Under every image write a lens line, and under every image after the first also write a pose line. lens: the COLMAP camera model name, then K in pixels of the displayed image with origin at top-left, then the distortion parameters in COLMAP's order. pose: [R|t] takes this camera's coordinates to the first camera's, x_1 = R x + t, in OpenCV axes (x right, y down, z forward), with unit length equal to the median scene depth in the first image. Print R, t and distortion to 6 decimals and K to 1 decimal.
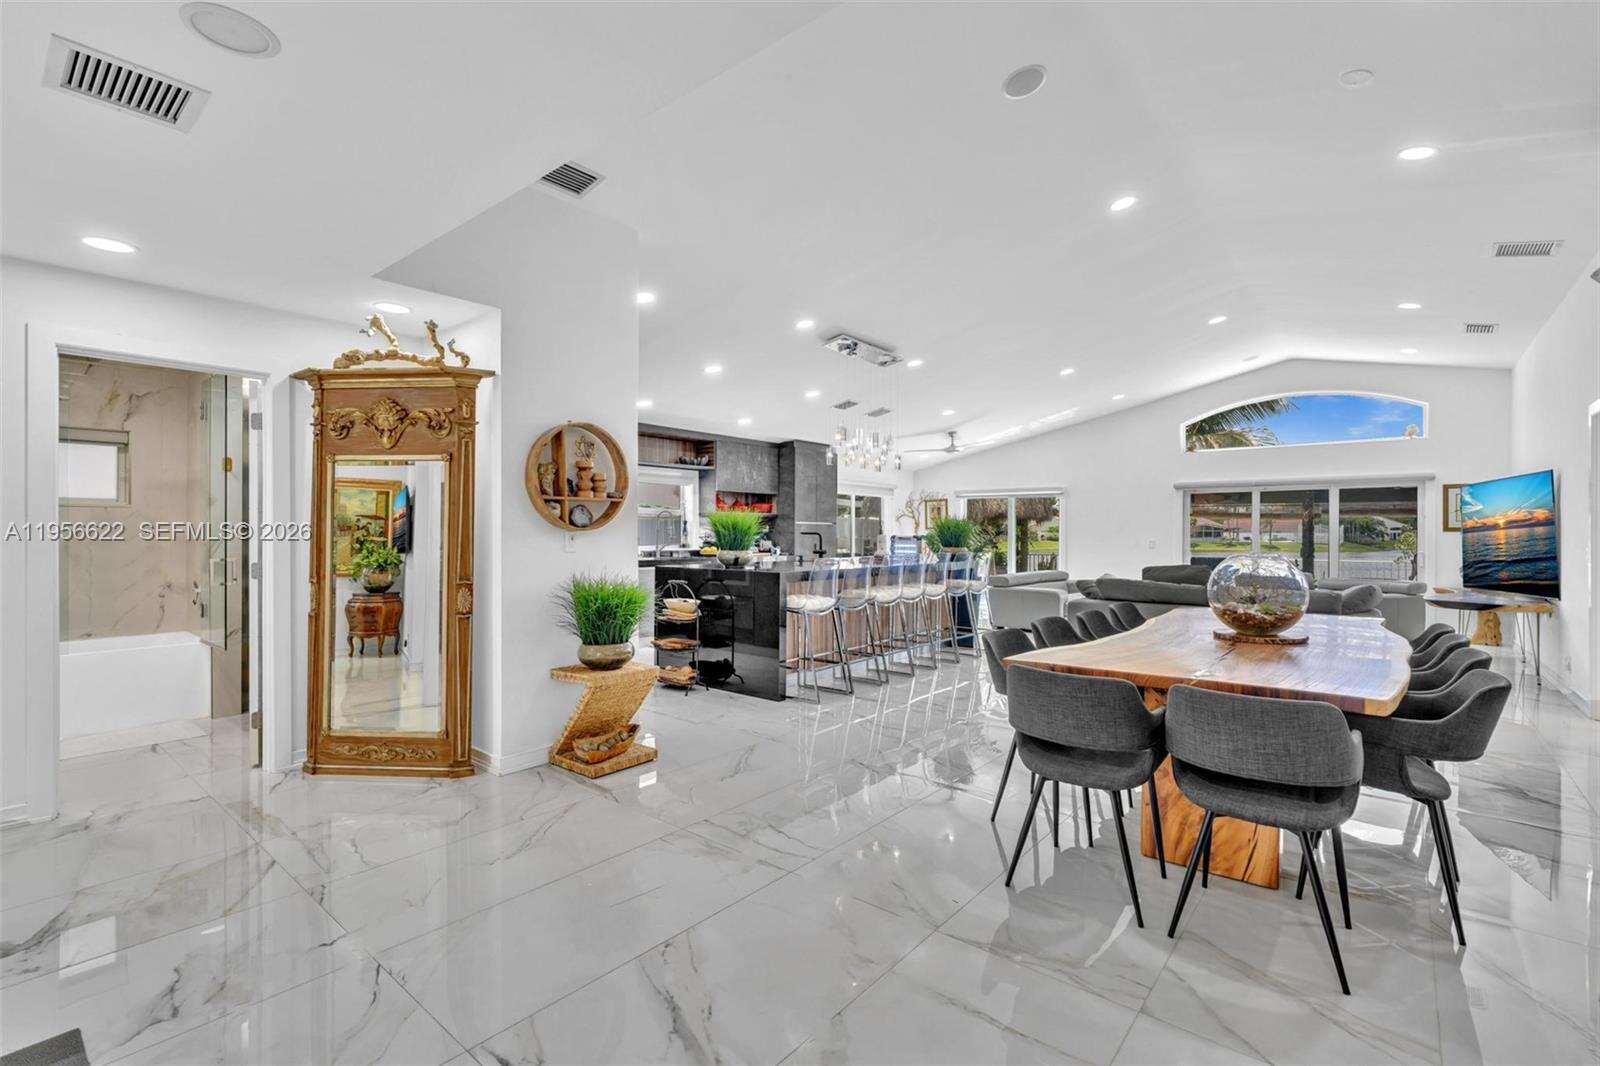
lens RADIAL K [[722.6, 0, 800.5], [0, 722.6, 533.7], [0, 0, 1]] dist [-0.008944, 0.003546]
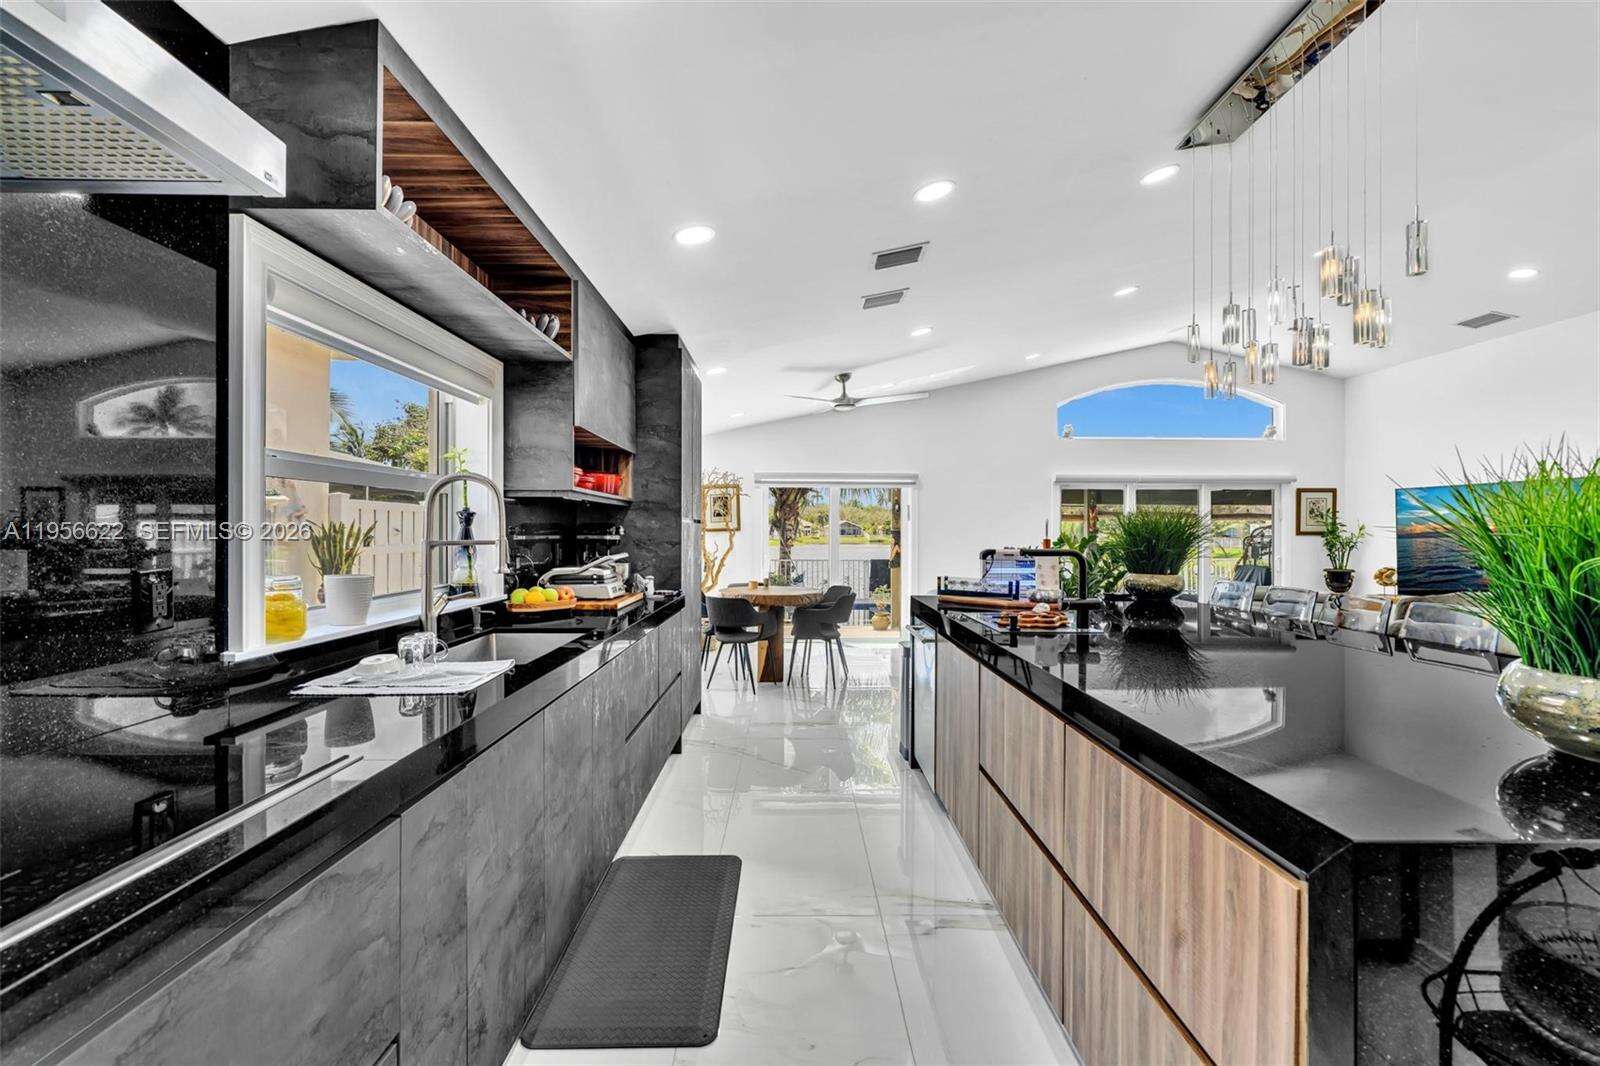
lens RADIAL K [[722.6, 0, 795.3], [0, 722.6, 530.0], [0, 0, 1]] dist [-0.008944, 0.003546]
pose [[0.764586, 0.001531, 0.644520, -0.261199], [-0.001468, 0.999999, -0.000635, -0.009679], [-0.644520, -0.000460, 0.764587, 0.670891]]
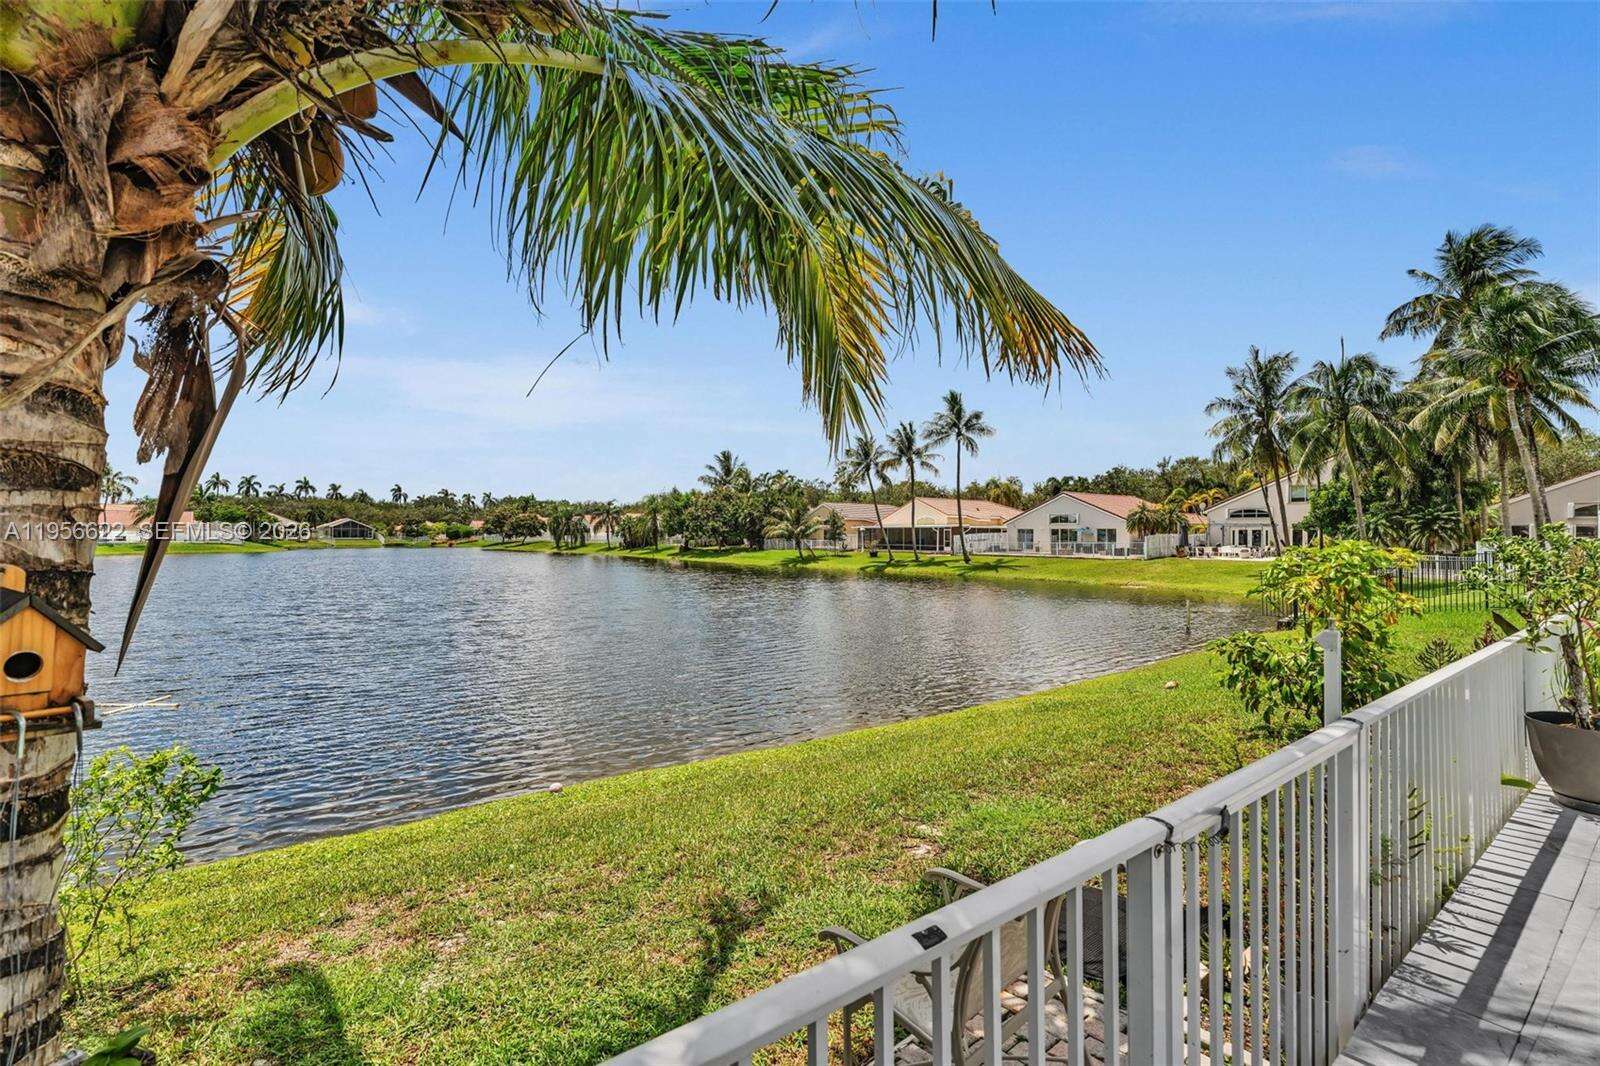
lens RADIAL K [[718.0, 0, 806.5], [0, 718.0, 537.3], [0, 0, 1]] dist [-0.003260, 0.001508]
pose [[0.226428, -0.003713, 0.974021, 0.840599], [-0.003664, 0.999982, 0.004664, 0.007398], [-0.974021, -0.004625, 0.226410, 1.944877]]
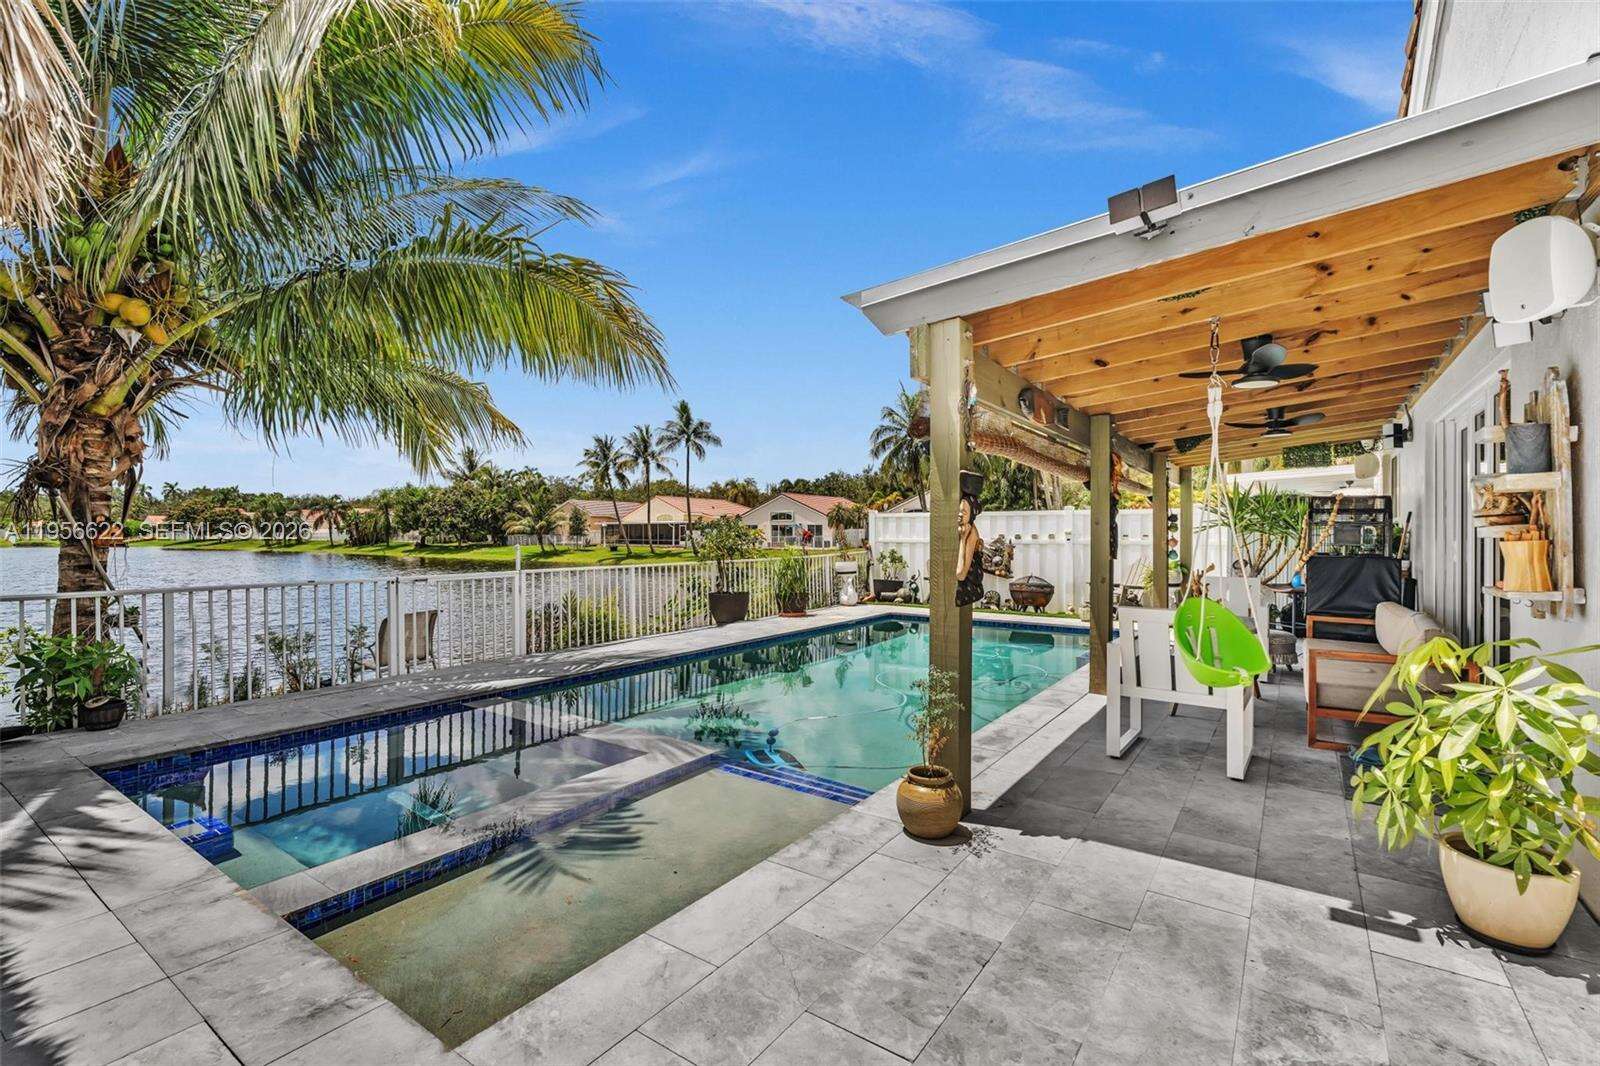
lens RADIAL K [[718.0, 0, 807.1], [0, 718.0, 538.1], [0, 0, 1]] dist [-0.003260, 0.001508]
pose [[-0.081822, -0.009687, 0.996600, 0.296166], [-0.001940, 0.999952, 0.009561, 0.016751], [-0.996645, -0.001151, -0.081837, 1.583517]]
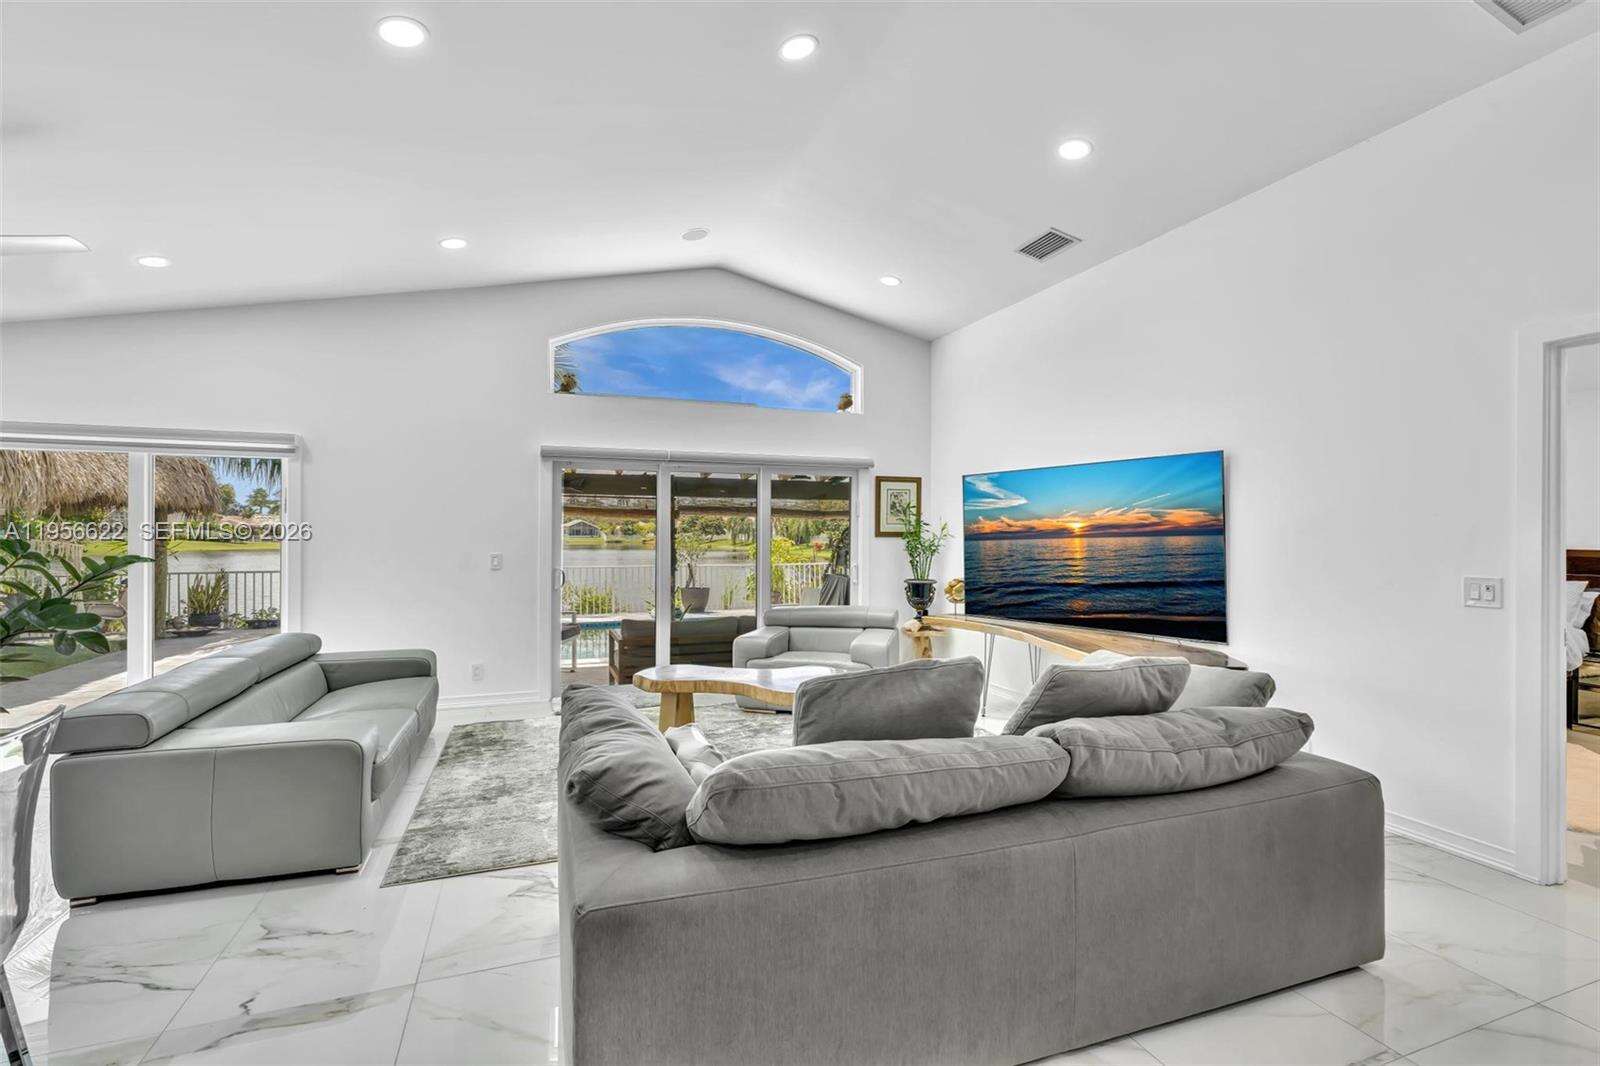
lens RADIAL K [[722.6, 0, 799.1], [0, 722.6, 531.3], [0, 0, 1]] dist [-0.008944, 0.003546]
pose [[0.498533, 0.001264, 0.866870, 0.177932], [-0.002099, 0.999998, -0.000250, -0.009446], [-0.866868, -0.001695, 0.498535, 0.669537]]
